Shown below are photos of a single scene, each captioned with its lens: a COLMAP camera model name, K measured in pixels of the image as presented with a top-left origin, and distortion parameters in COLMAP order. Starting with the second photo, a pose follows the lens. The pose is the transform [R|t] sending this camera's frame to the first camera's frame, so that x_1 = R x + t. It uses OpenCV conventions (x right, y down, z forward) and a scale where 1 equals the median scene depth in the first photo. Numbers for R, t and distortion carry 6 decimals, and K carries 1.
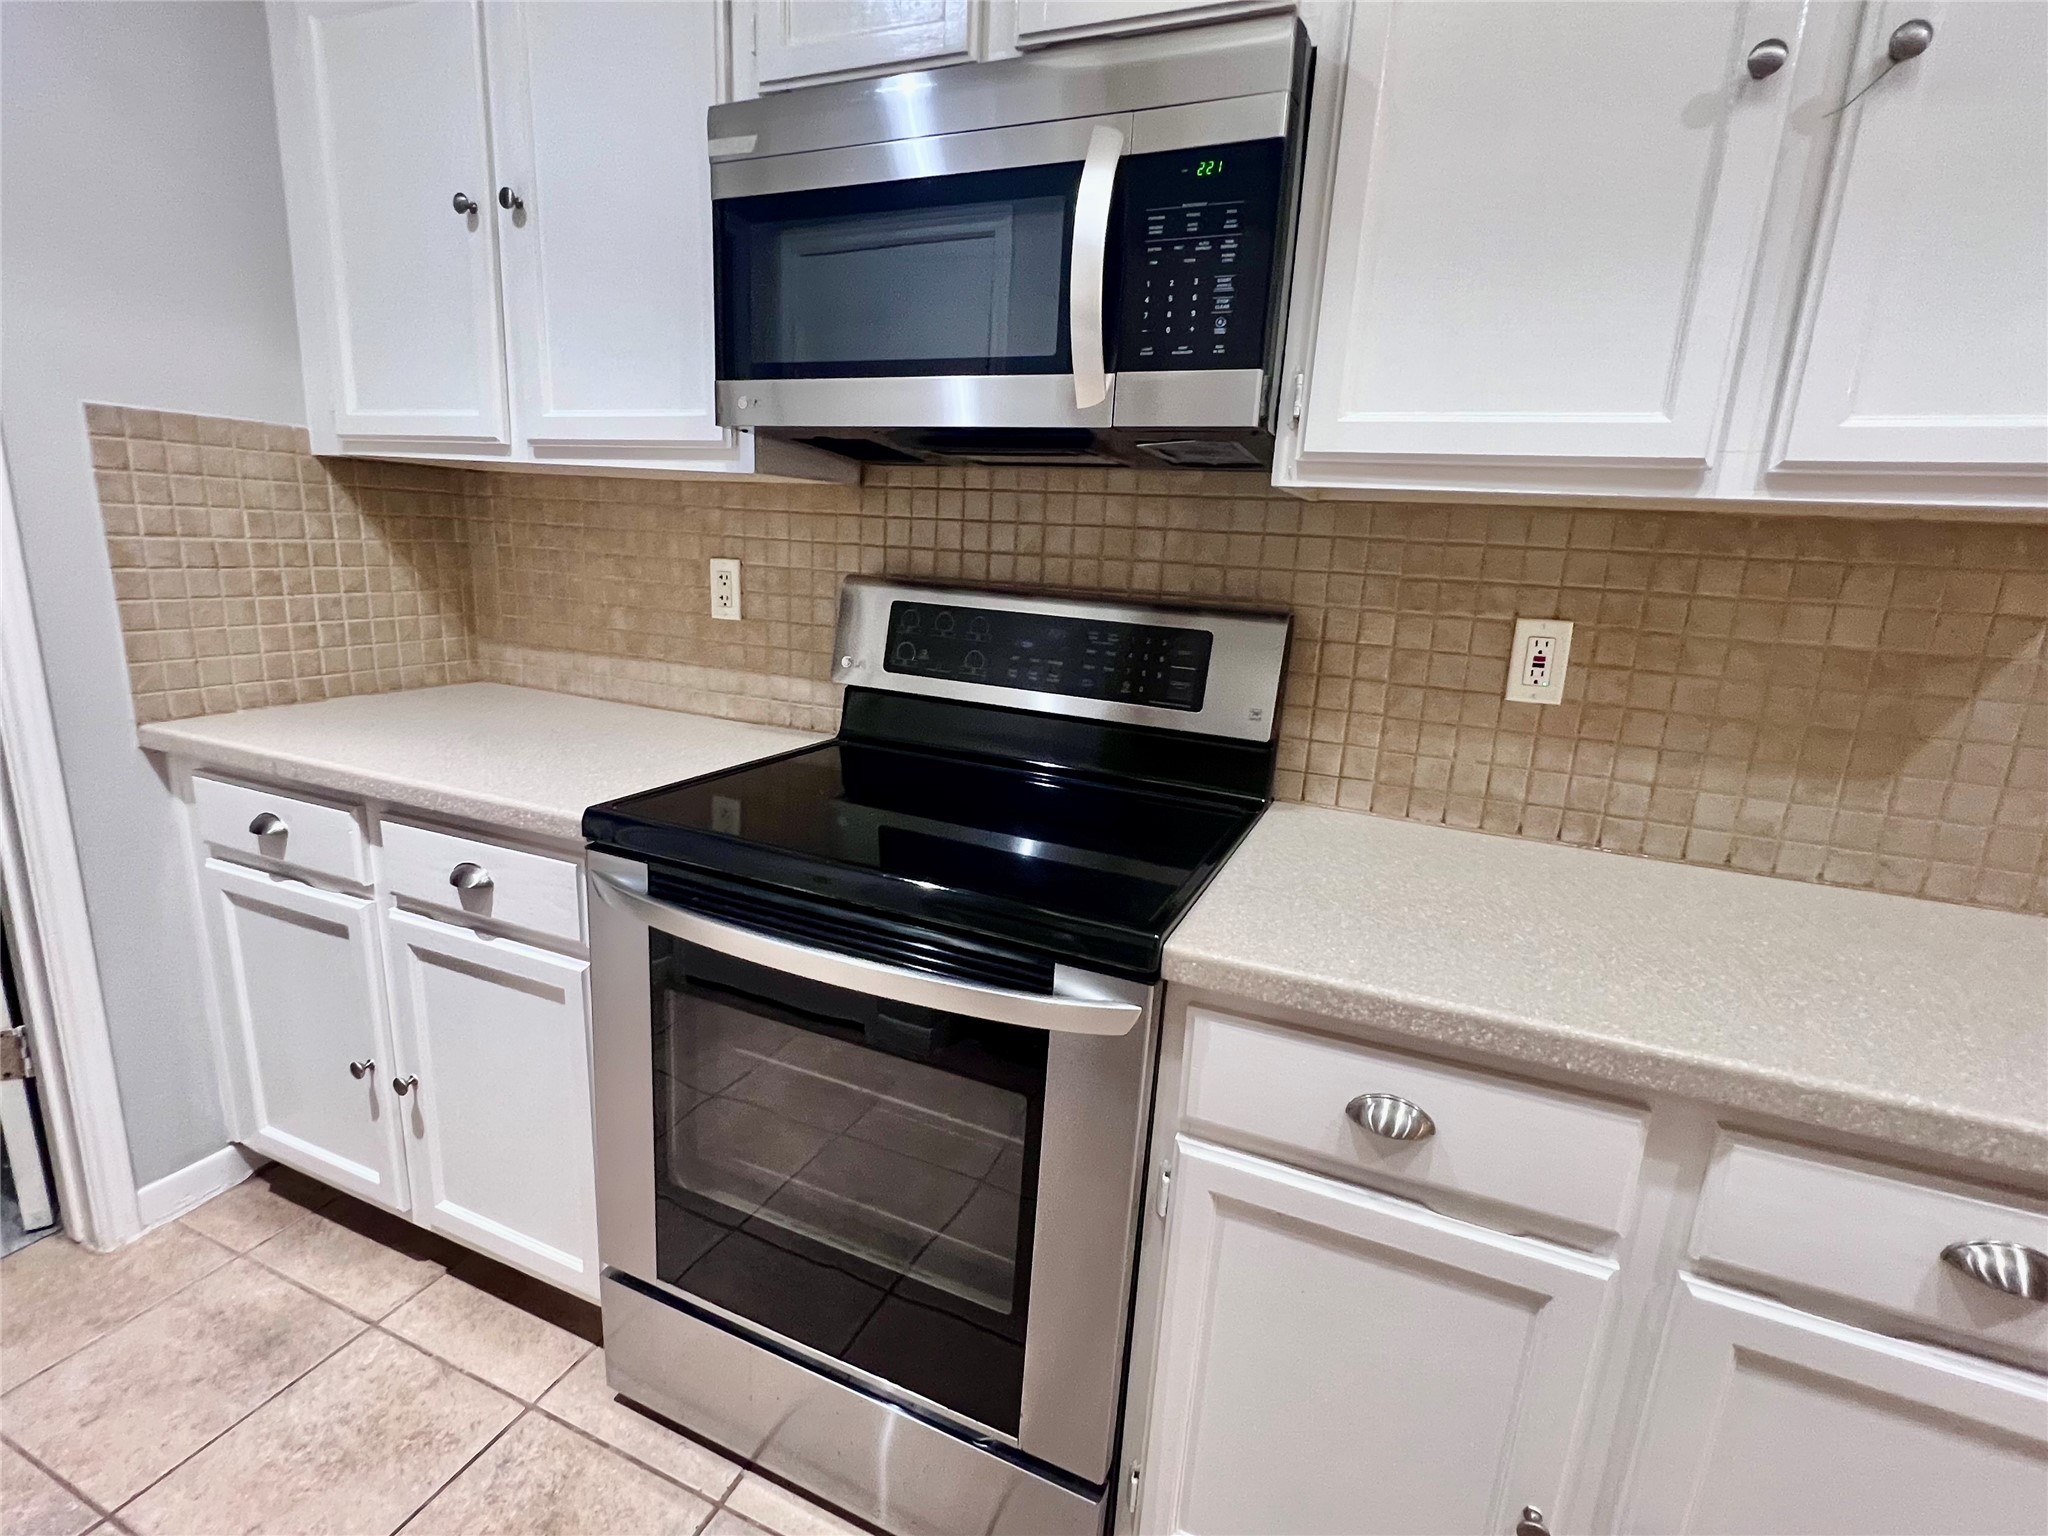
lens RADIAL K [[976.2, 0, 1025.9], [0, 976.2, 774.4], [0, 0, 1]] dist [0.000472, 0.000445]
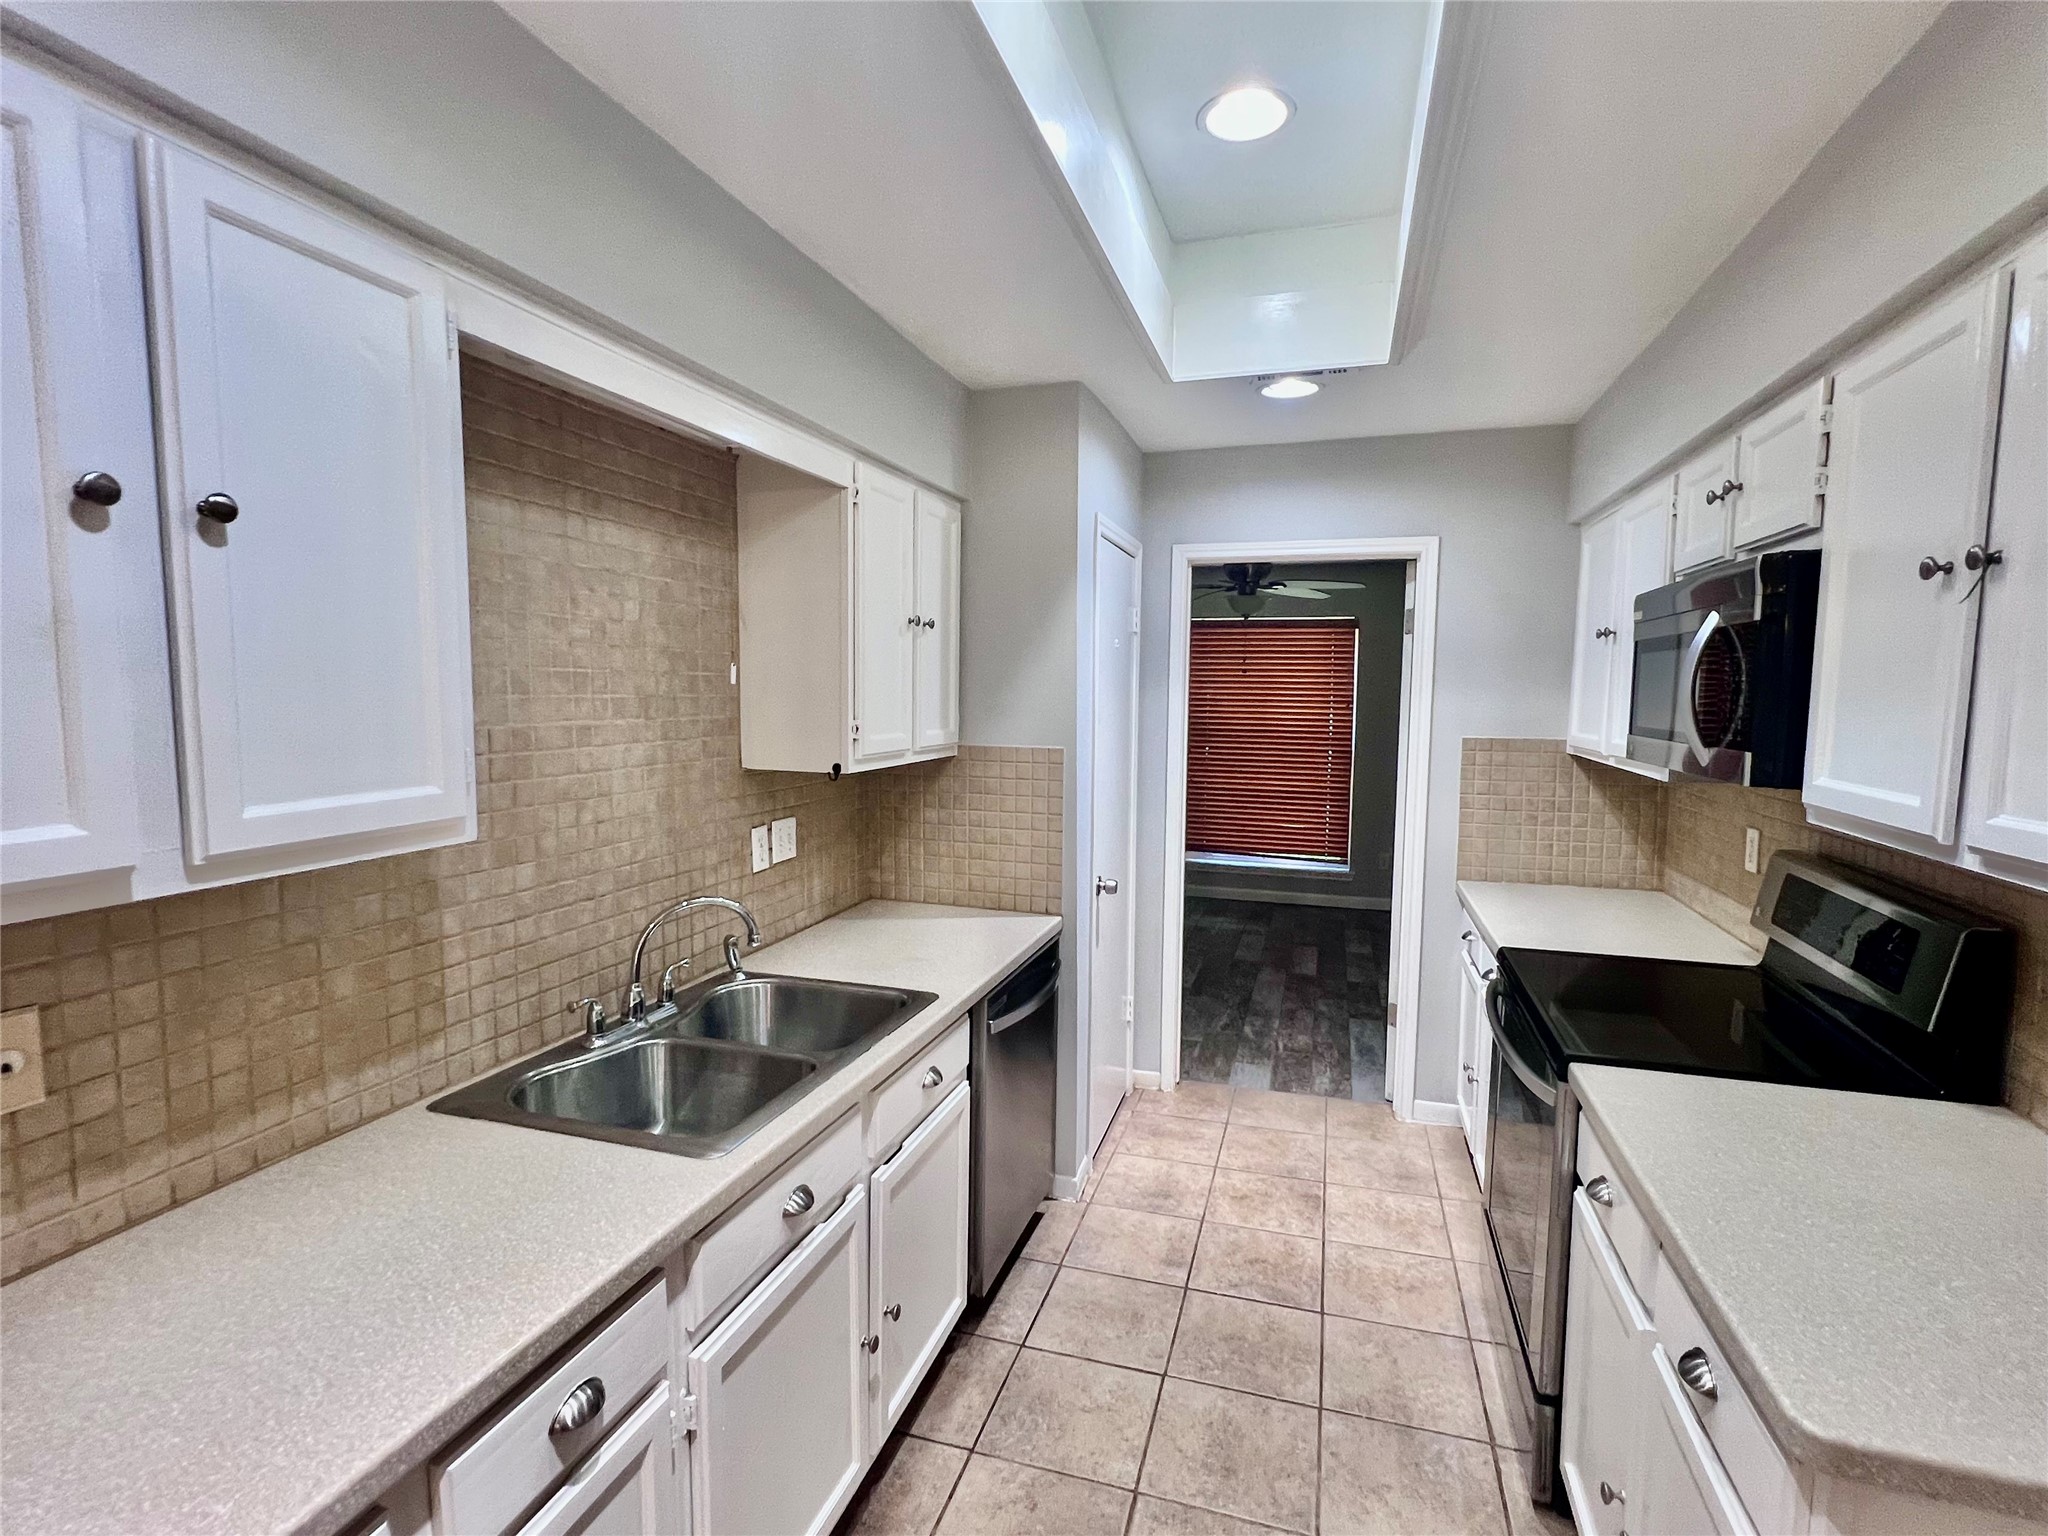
lens RADIAL K [[976.2, 0, 1025.9], [0, 976.2, 774.4], [0, 0, 1]] dist [0.000472, 0.000445]
pose [[0.102712, 0.037058, -0.994021, 1.033166], [-0.233345, 0.972318, 0.012137, -0.077040], [0.966954, 0.230704, 0.108516, -0.180409]]
